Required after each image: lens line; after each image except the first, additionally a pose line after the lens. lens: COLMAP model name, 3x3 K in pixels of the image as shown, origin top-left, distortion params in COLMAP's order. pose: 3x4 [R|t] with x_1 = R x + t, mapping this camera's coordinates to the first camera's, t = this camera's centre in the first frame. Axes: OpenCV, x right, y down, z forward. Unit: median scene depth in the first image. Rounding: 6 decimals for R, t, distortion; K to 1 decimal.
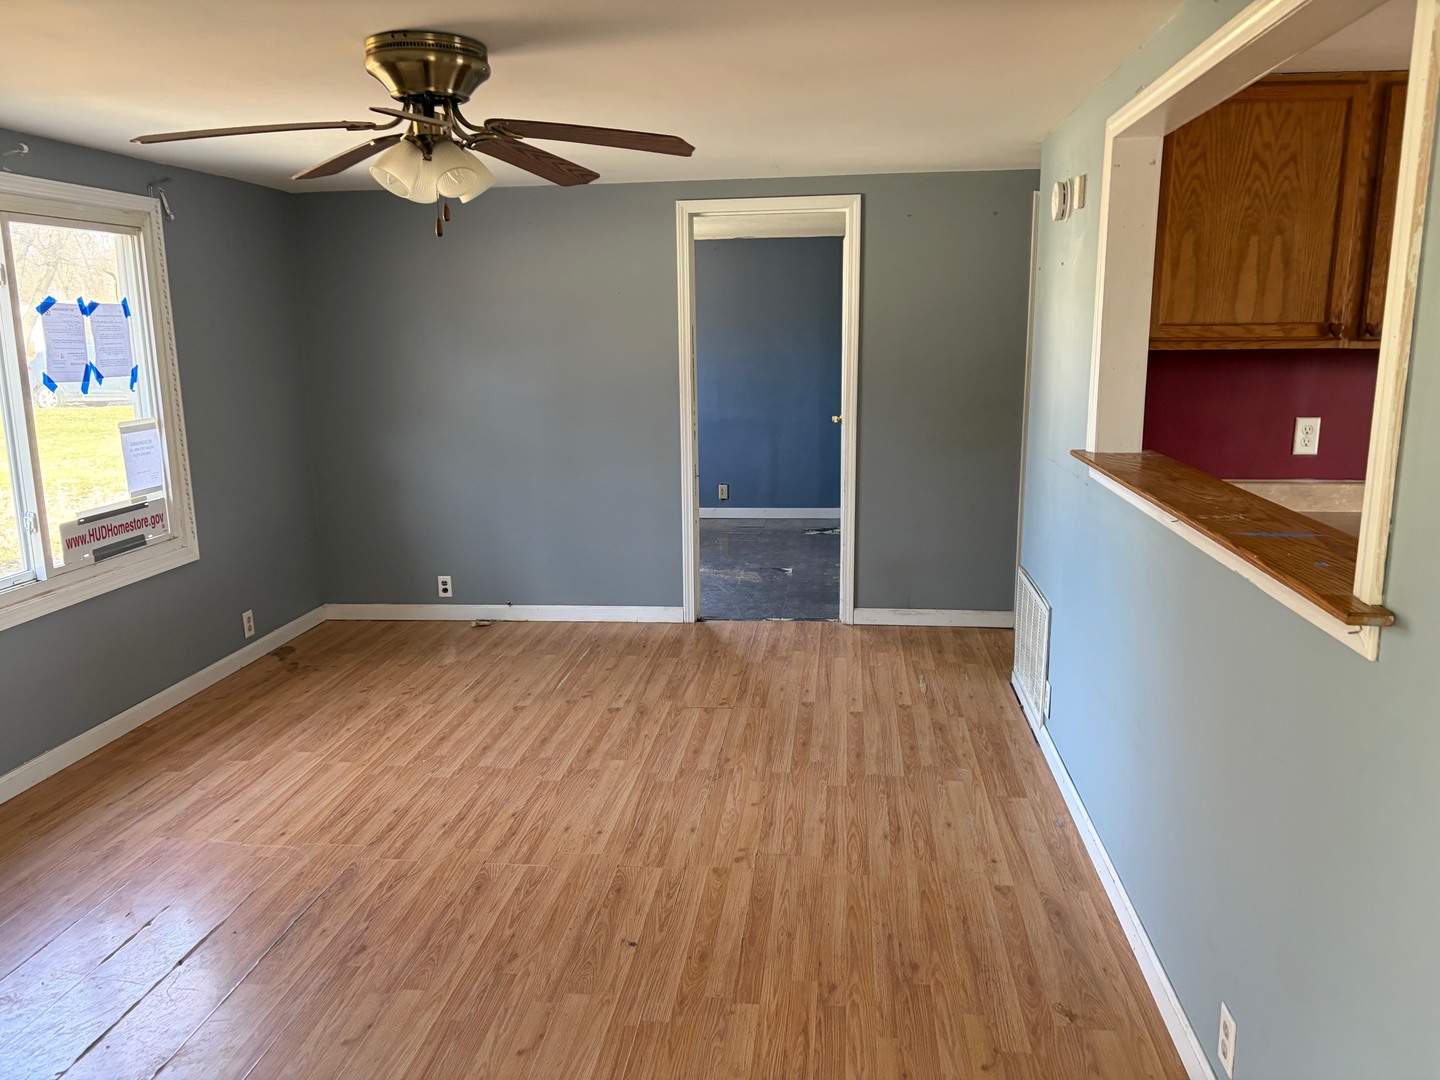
lens RADIAL K [[1088.3, 0, 726.1], [0, 1088.3, 540.3], [0, 0, 1]] dist [0.023426, -0.003578]
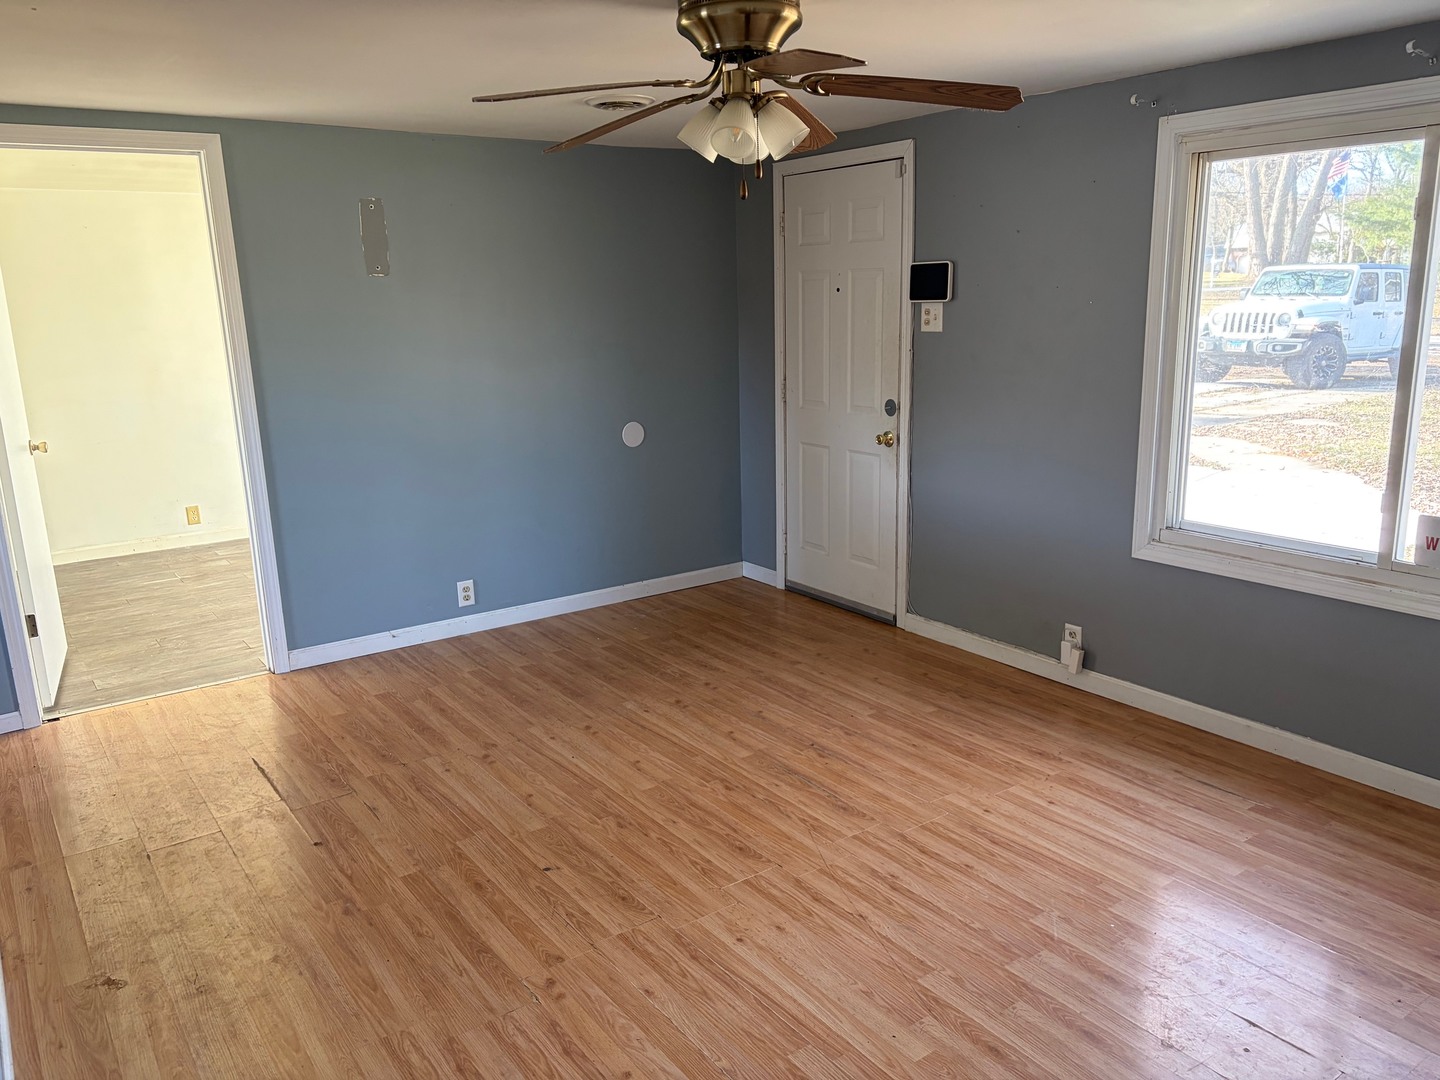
lens RADIAL K [[1088.3, 0, 724.0], [0, 1088.3, 541.5], [0, 0, 1]] dist [0.023426, -0.003578]
pose [[-0.741885, 0.184221, -0.644724, 0.351989], [-0.098429, 0.921182, 0.376477, -0.296549], [0.663263, 0.342762, -0.665279, 1.431580]]
